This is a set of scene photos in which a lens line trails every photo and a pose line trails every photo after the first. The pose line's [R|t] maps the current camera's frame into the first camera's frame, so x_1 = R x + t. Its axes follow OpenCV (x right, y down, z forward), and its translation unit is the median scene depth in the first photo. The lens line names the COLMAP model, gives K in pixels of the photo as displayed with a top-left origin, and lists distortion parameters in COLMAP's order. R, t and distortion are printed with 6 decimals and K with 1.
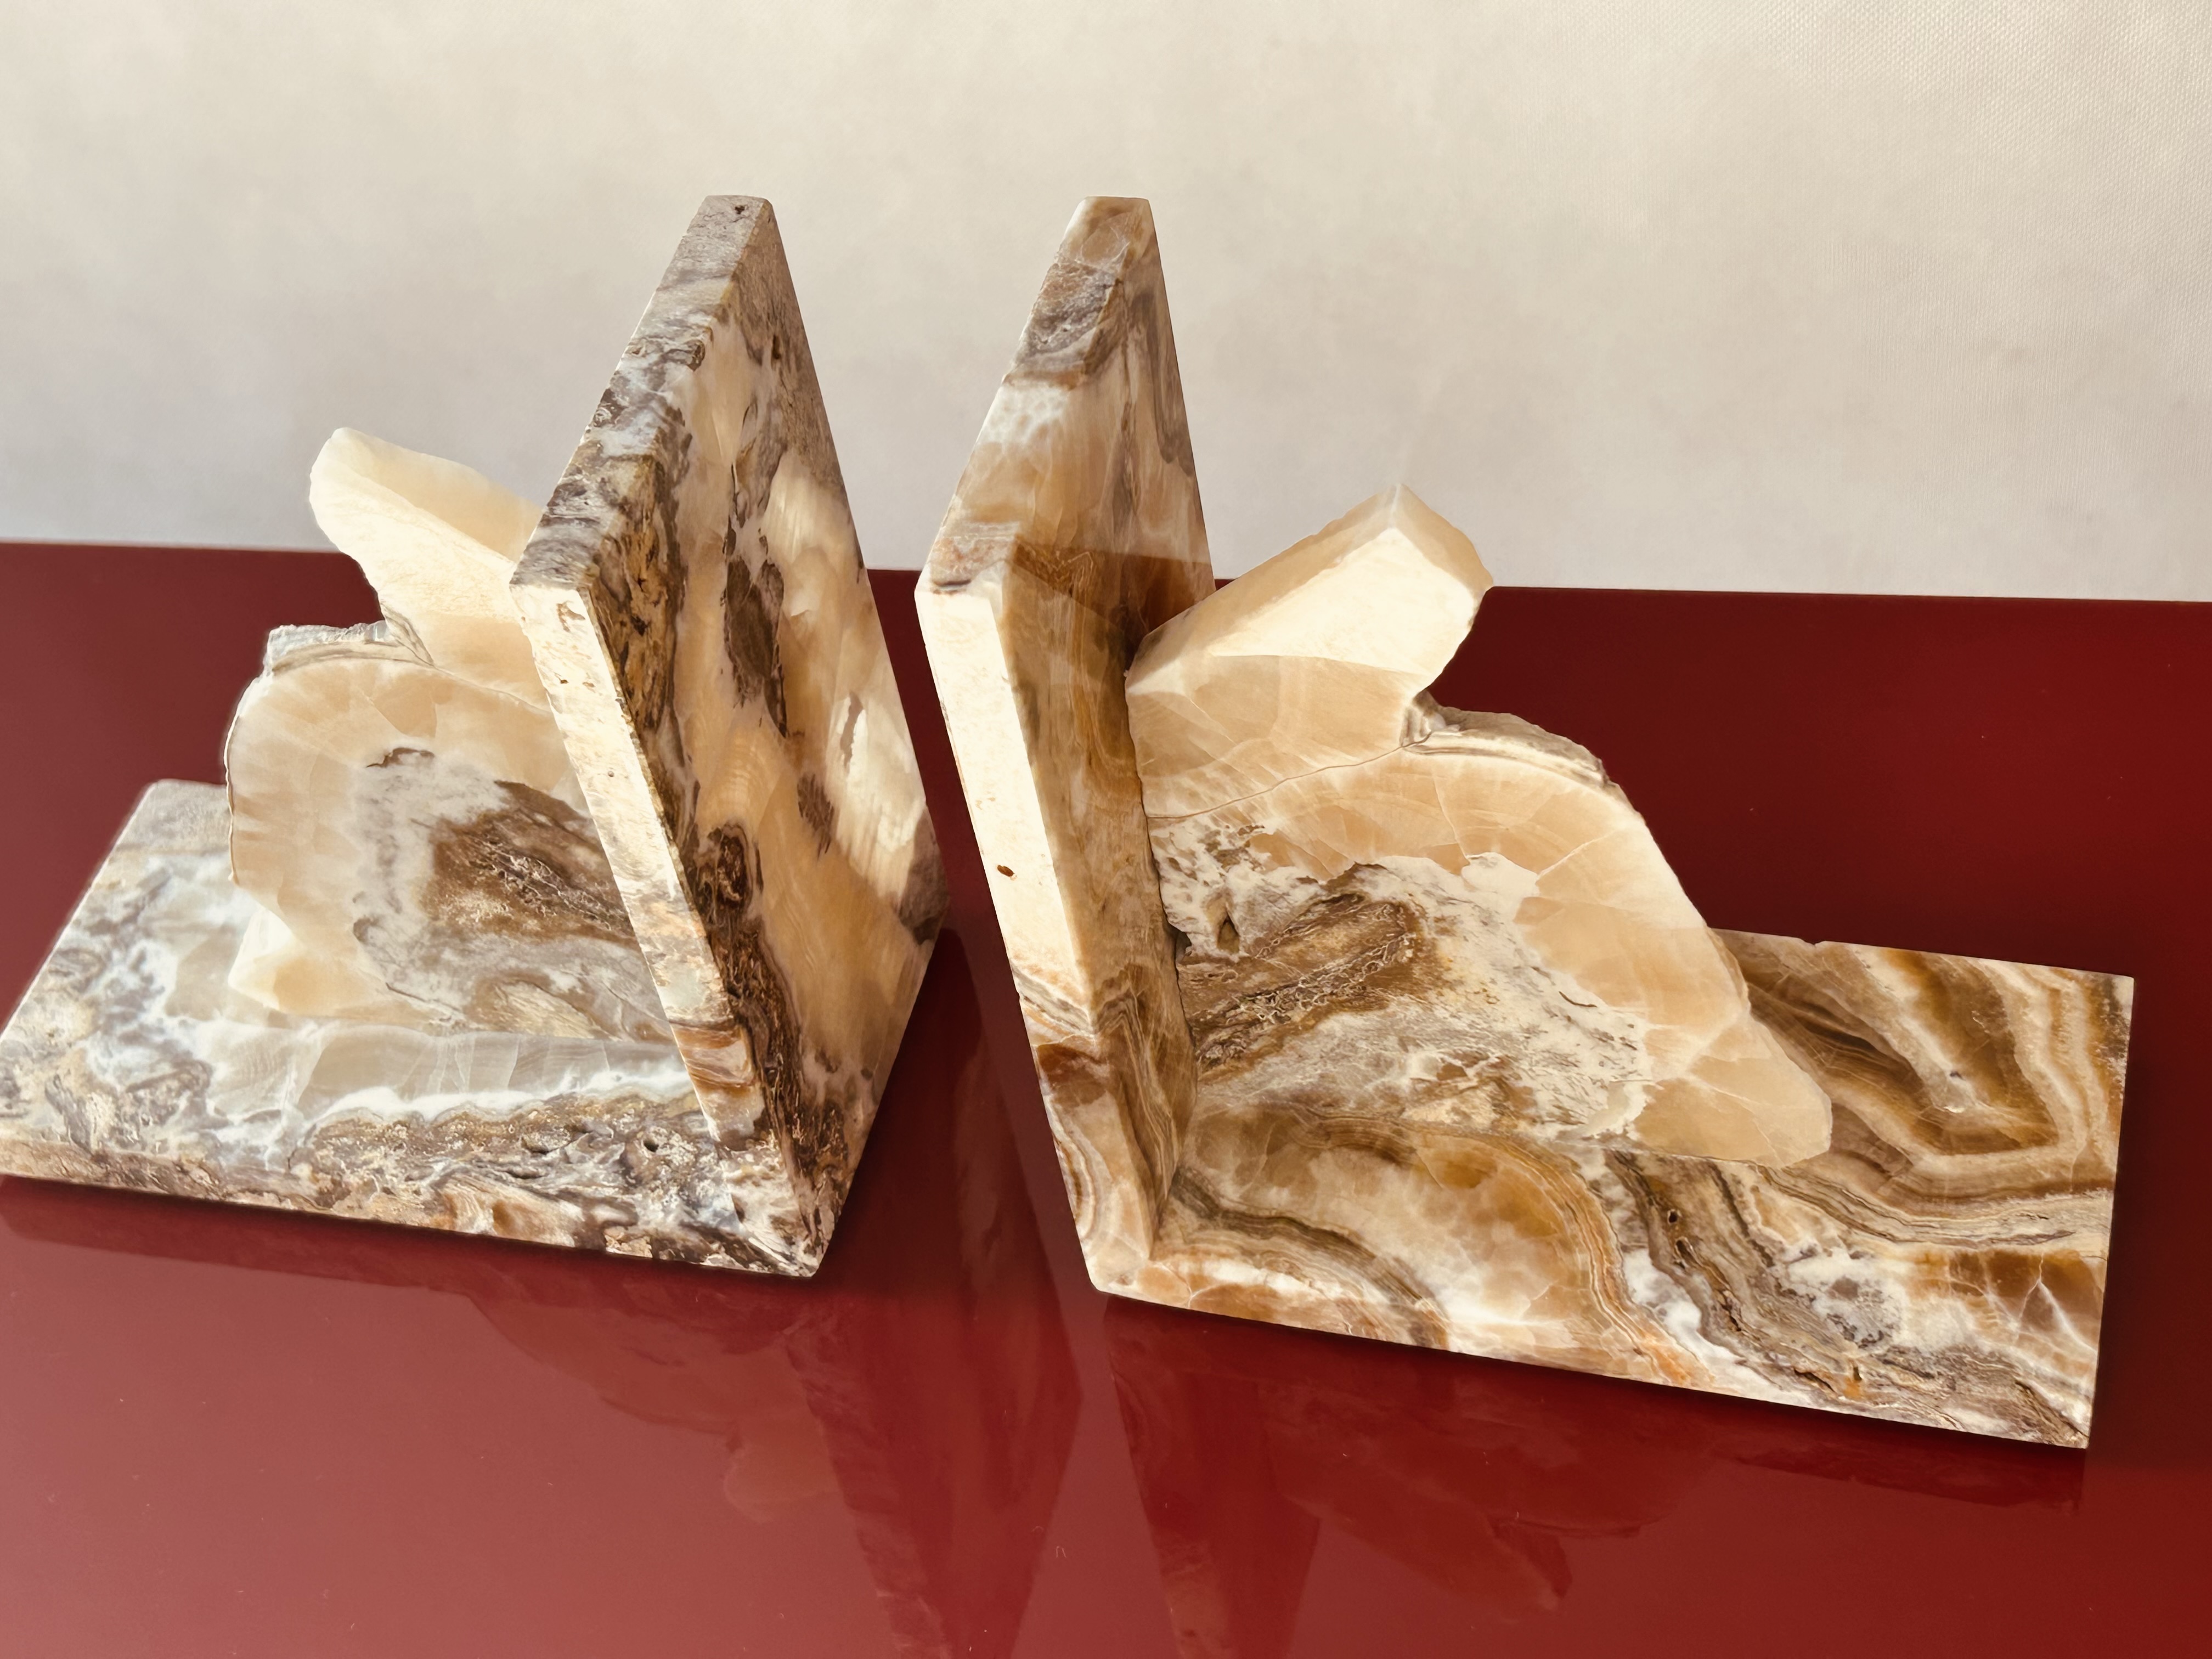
lens RADIAL K [[3389.8, 0, 1148.7], [0, 3389.8, 860.0], [0, 0, 1]] dist [0.253704, -1.139817]
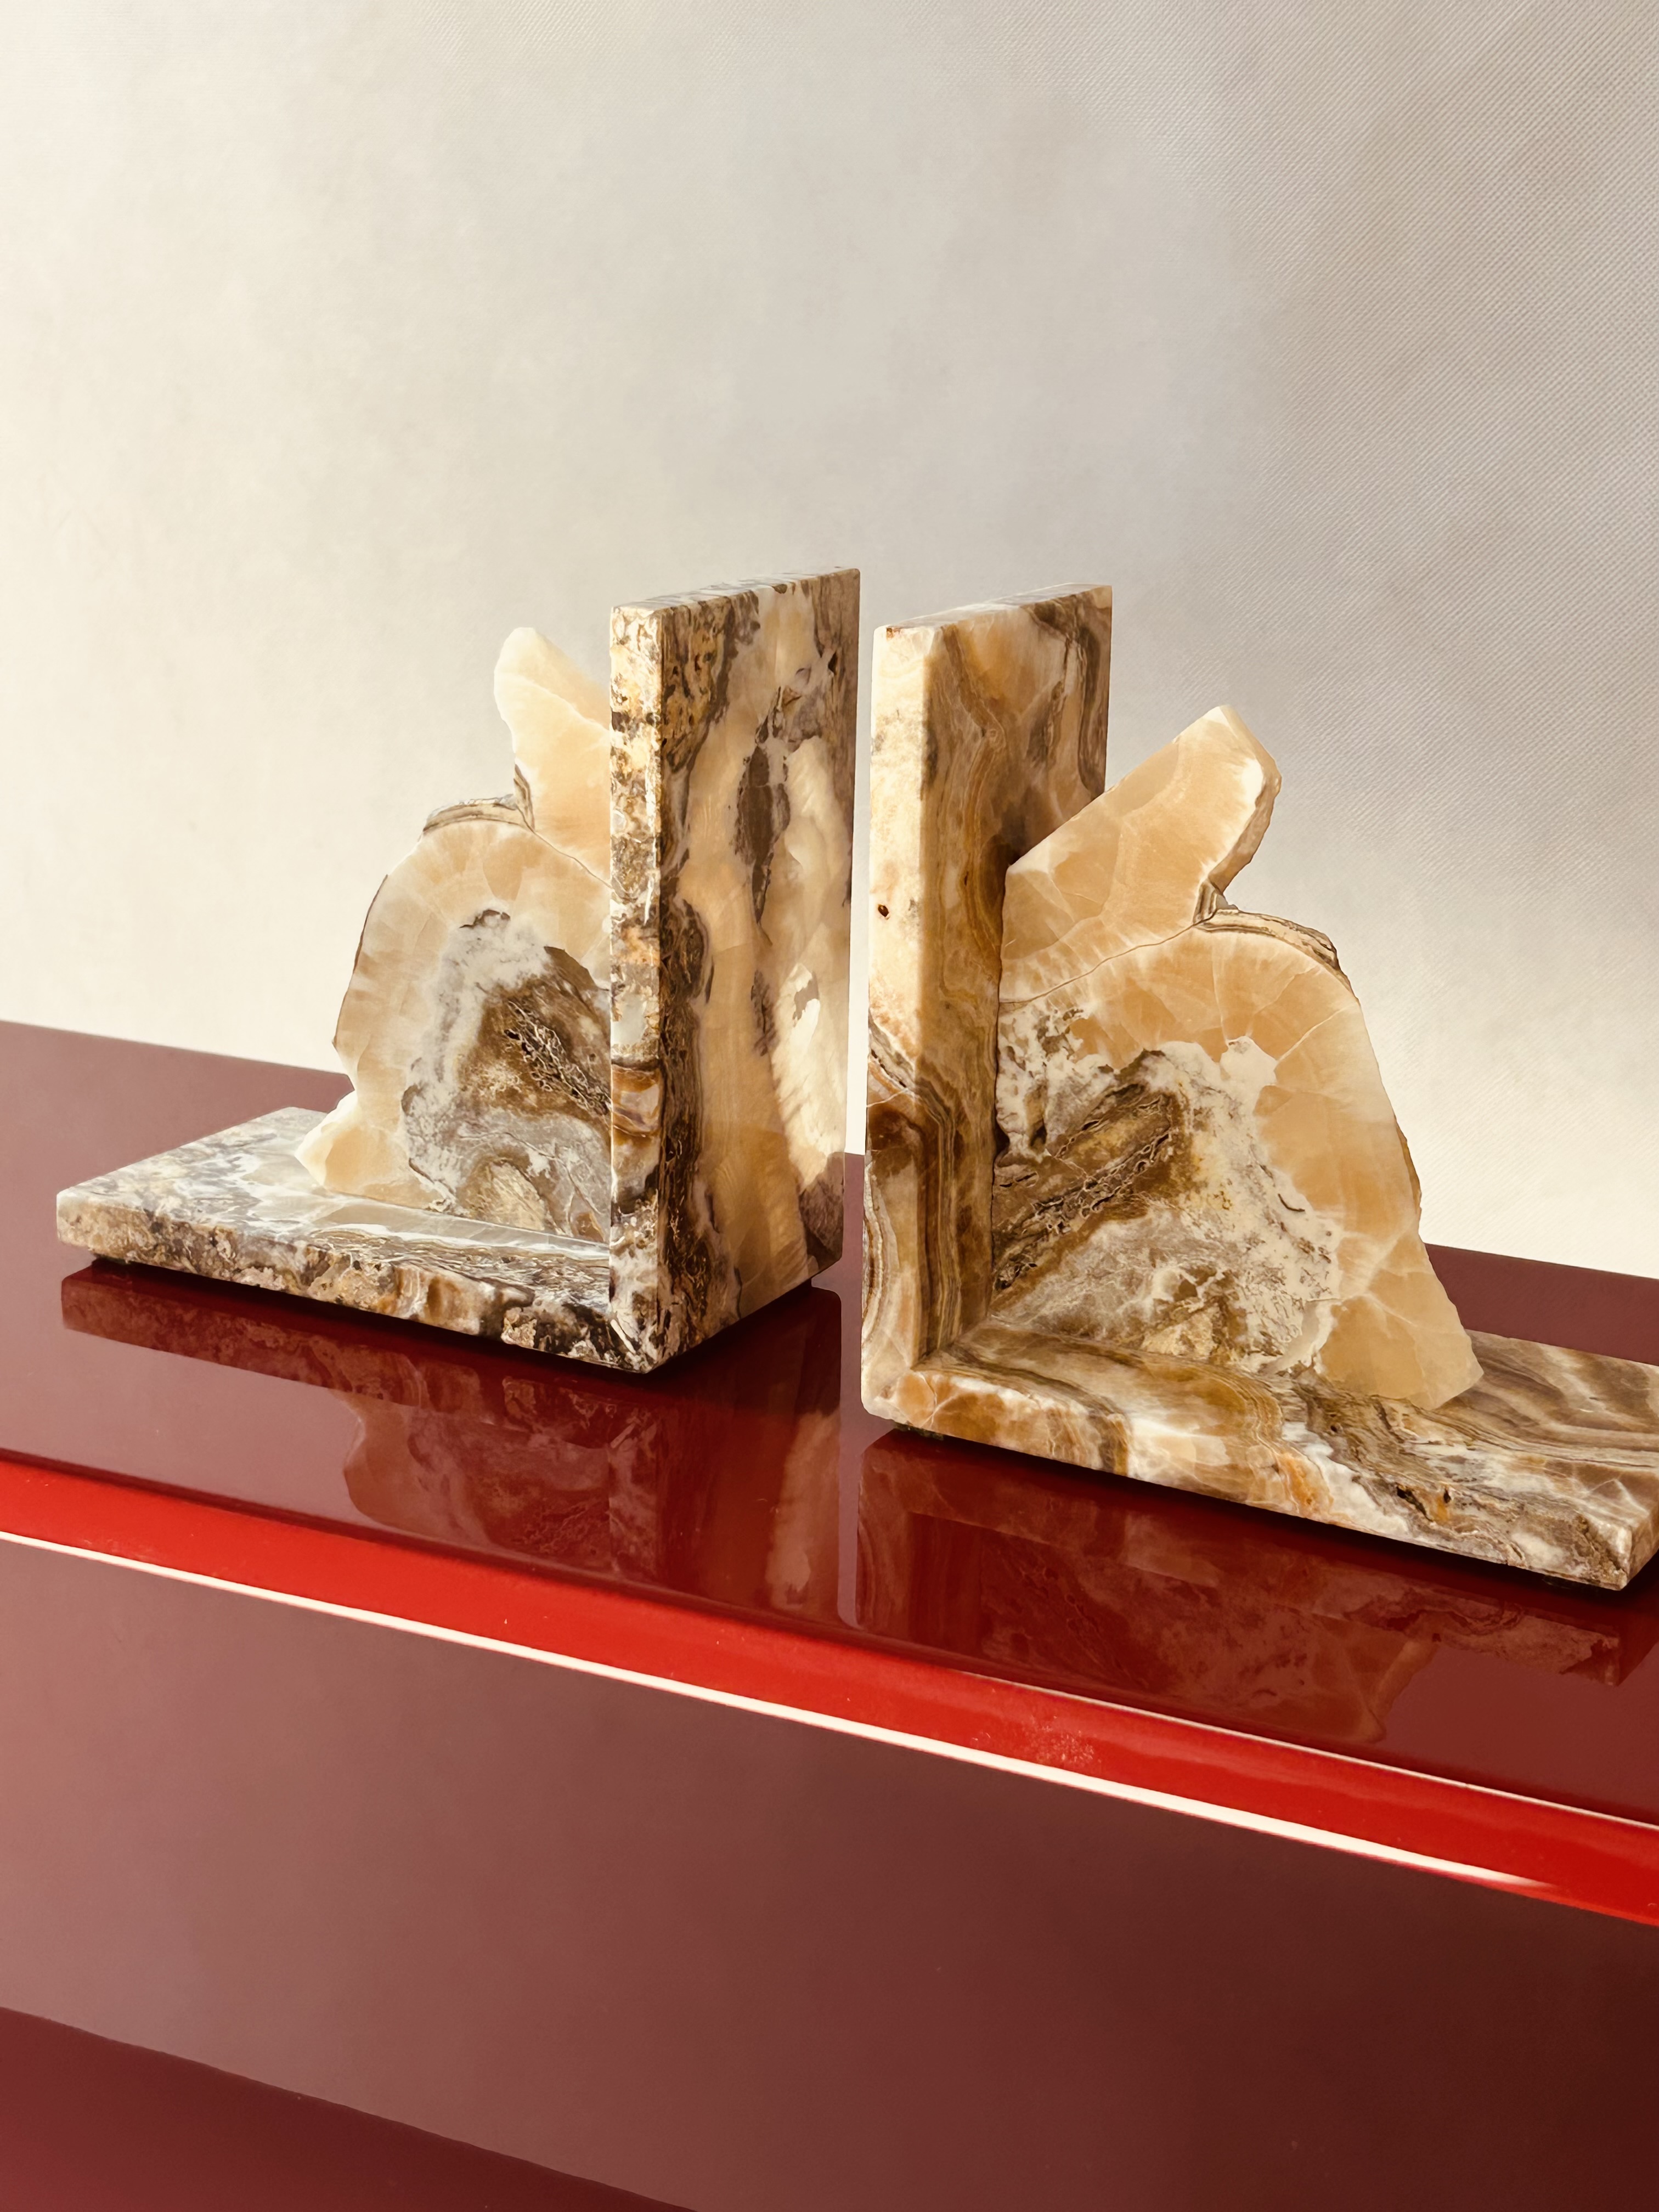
lens RADIAL K [[3389.8, 0, 809.2], [0, 3389.8, 1139.2], [0, 0, 1]] dist [0.253704, -1.139817]
pose [[0.954092, 0.215291, -0.208229, 0.208998], [-0.290494, 0.834487, -0.468236, 0.652215], [0.072957, 0.507229, 0.858717, -0.111126]]
